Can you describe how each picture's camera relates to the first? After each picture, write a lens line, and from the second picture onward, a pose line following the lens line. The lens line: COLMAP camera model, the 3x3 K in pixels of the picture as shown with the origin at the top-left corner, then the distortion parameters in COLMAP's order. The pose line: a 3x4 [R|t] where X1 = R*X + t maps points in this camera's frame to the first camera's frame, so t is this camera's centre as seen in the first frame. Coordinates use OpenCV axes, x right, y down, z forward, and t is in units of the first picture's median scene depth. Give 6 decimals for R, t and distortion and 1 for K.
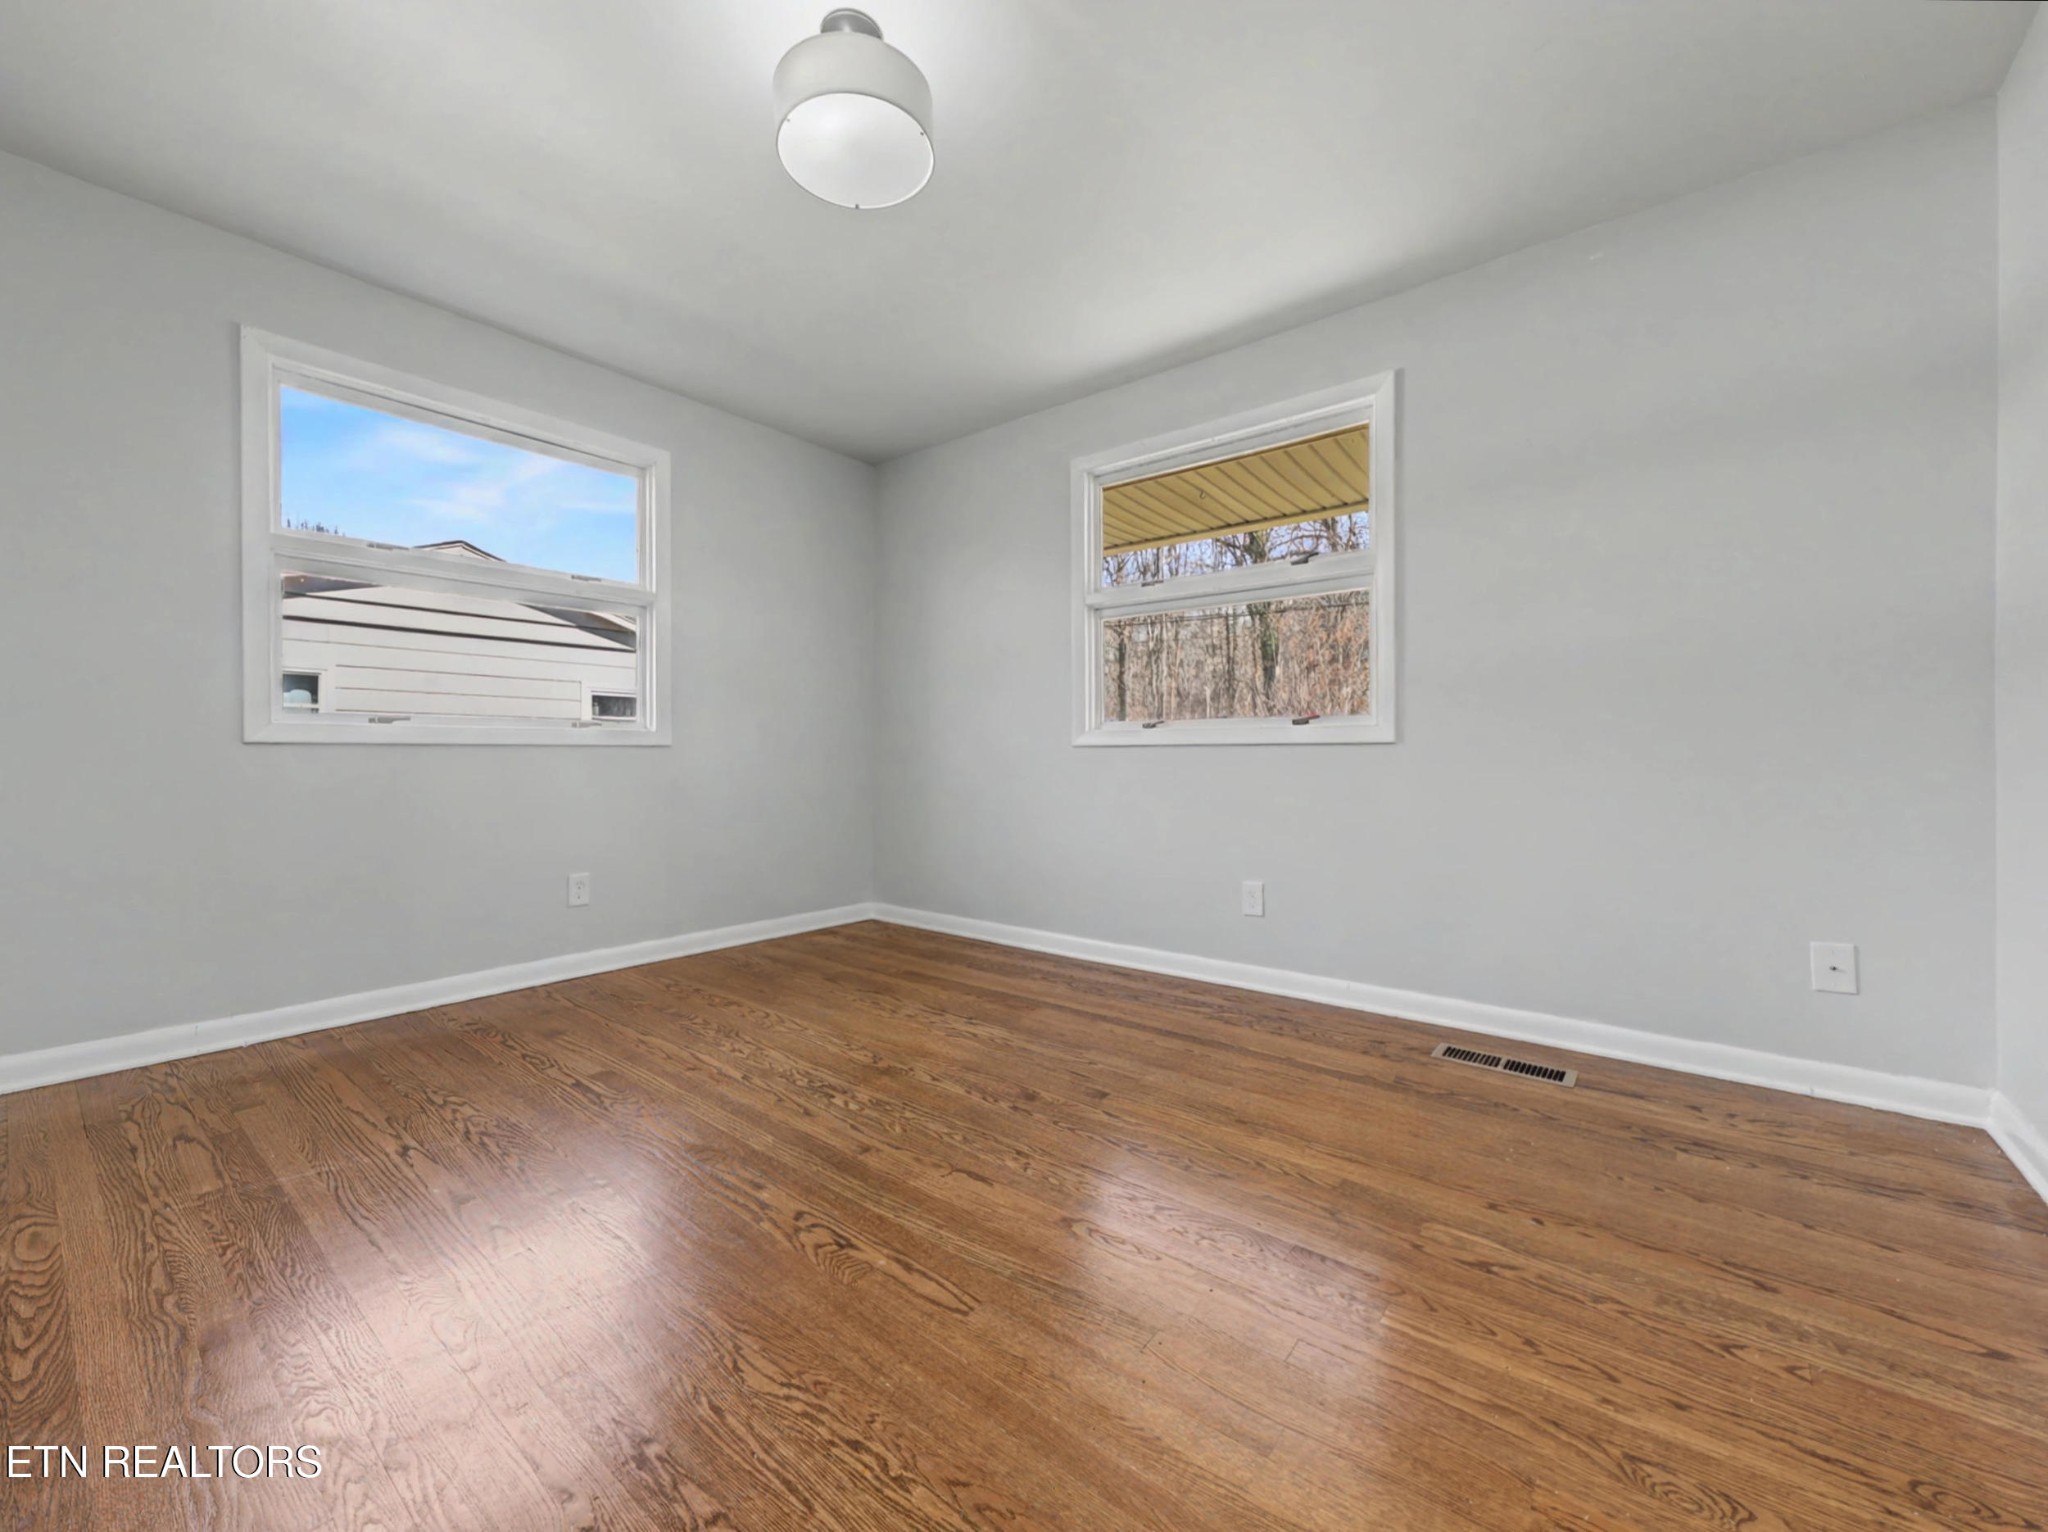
lens RADIAL K [[801.1, 0, 1021.5], [0, 801.1, 763.2], [0, 0, 1]] dist [-0.001027, -0.000389]
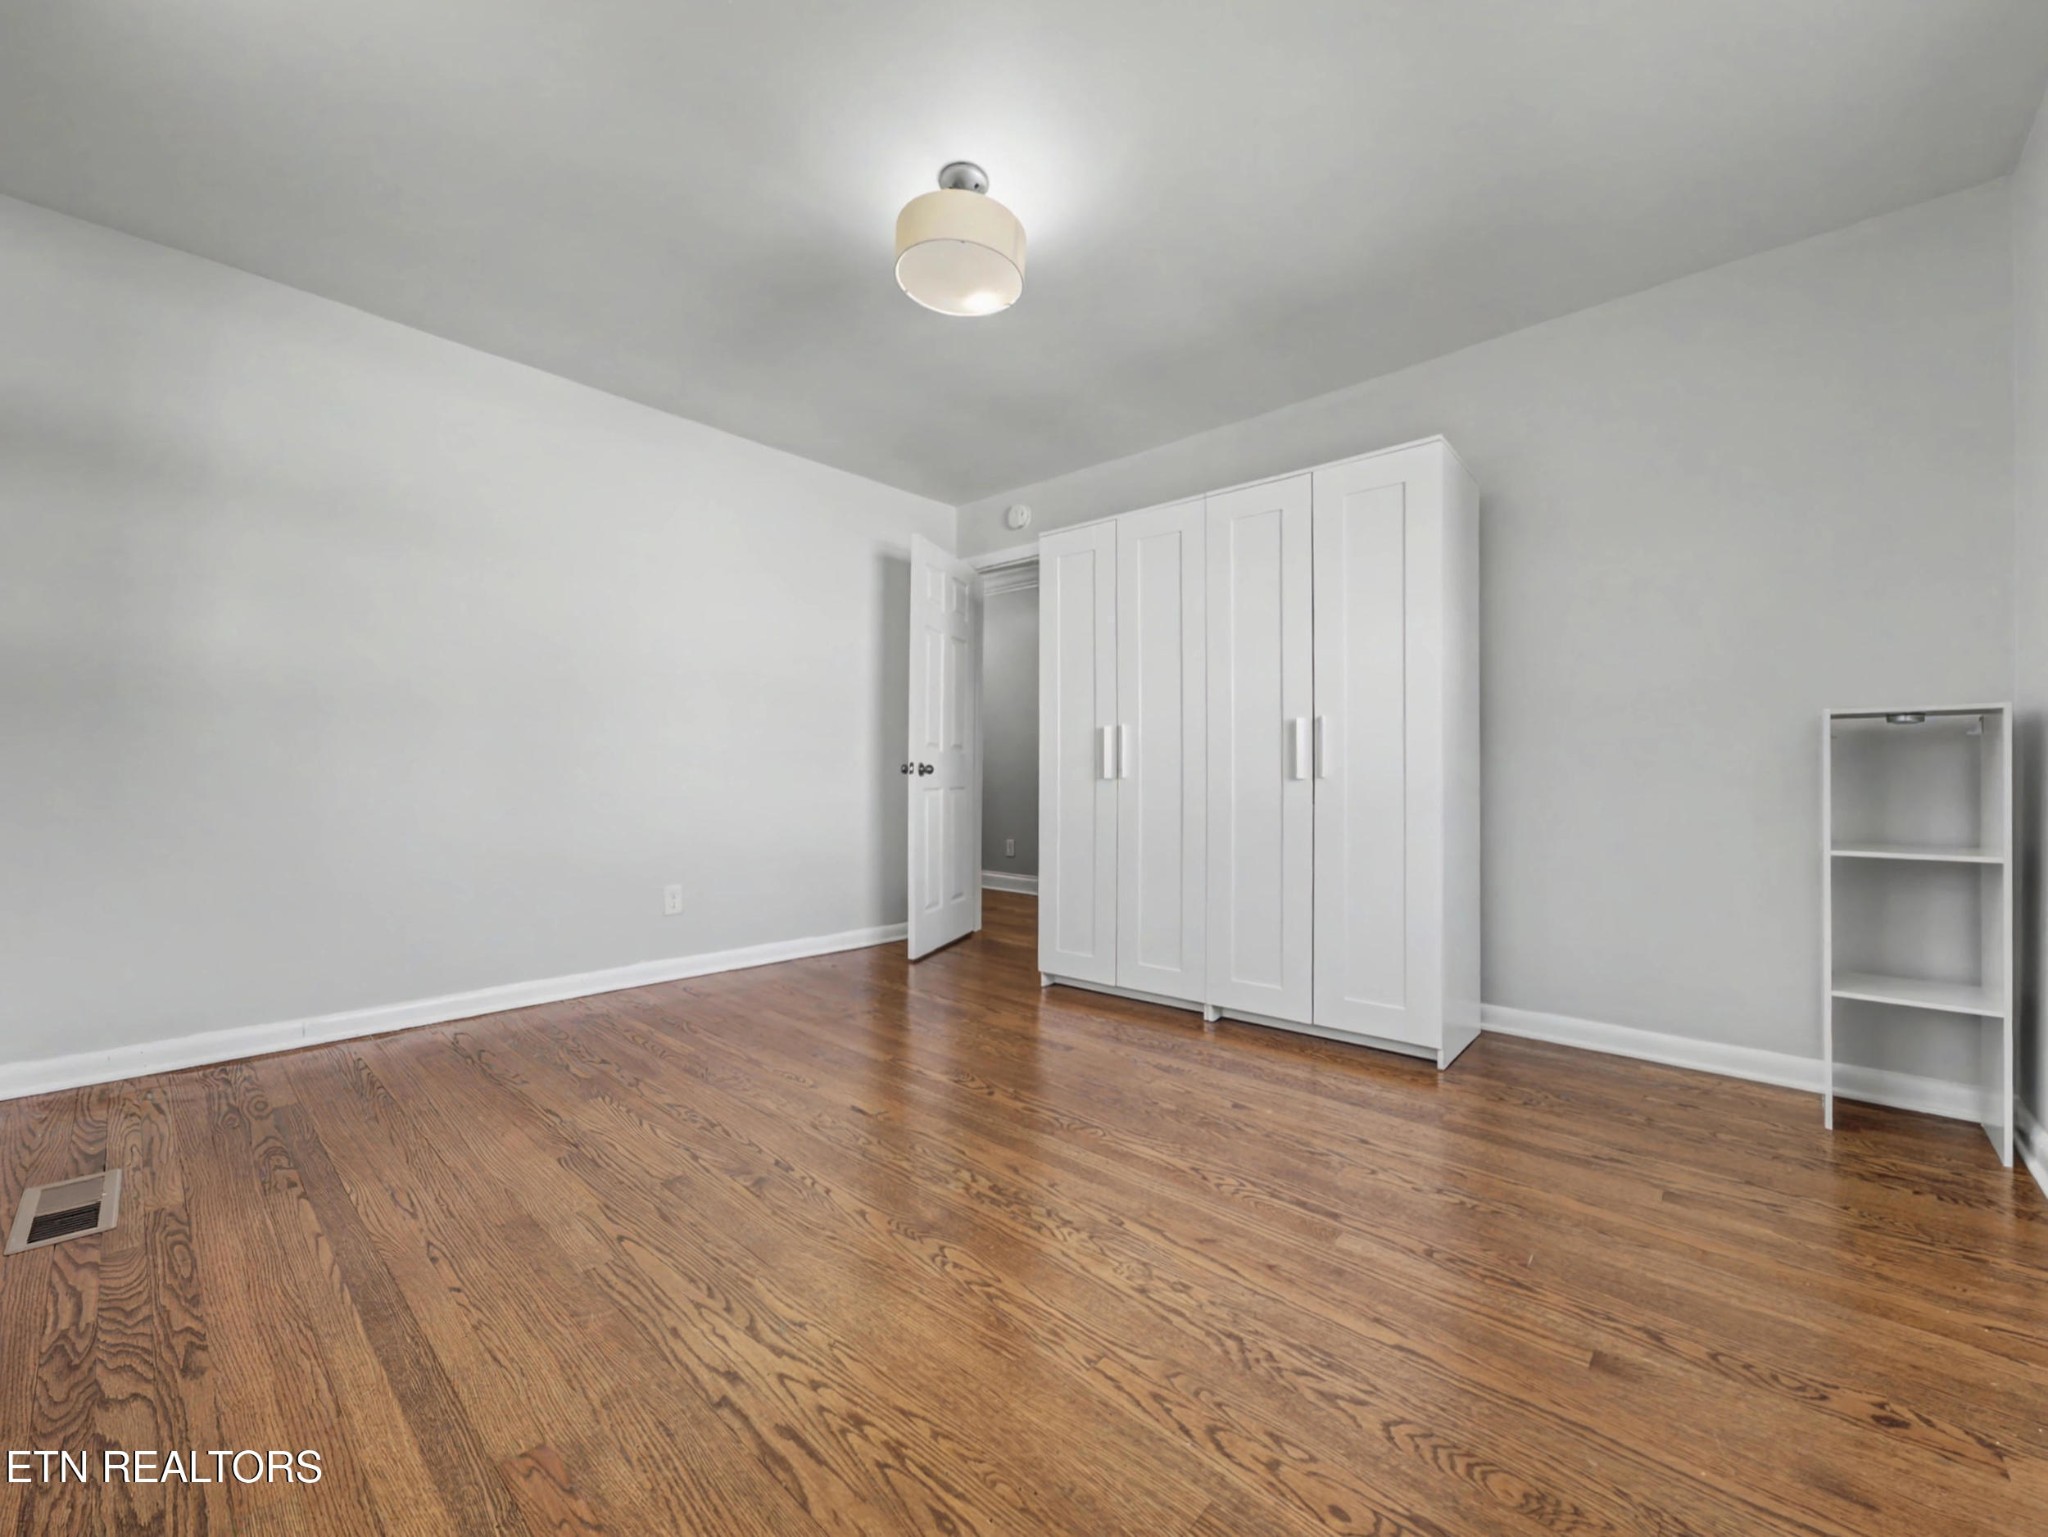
lens RADIAL K [[801.1, 0, 1024.6], [0, 801.1, 770.1], [0, 0, 1]] dist [-0.001027, -0.000389]
pose [[-0.997776, -0.005735, 0.066410, -0.309388], [-0.005632, 0.999983, 0.001748, -0.020677], [-0.066419, 0.001370, -0.997791, 1.753203]]
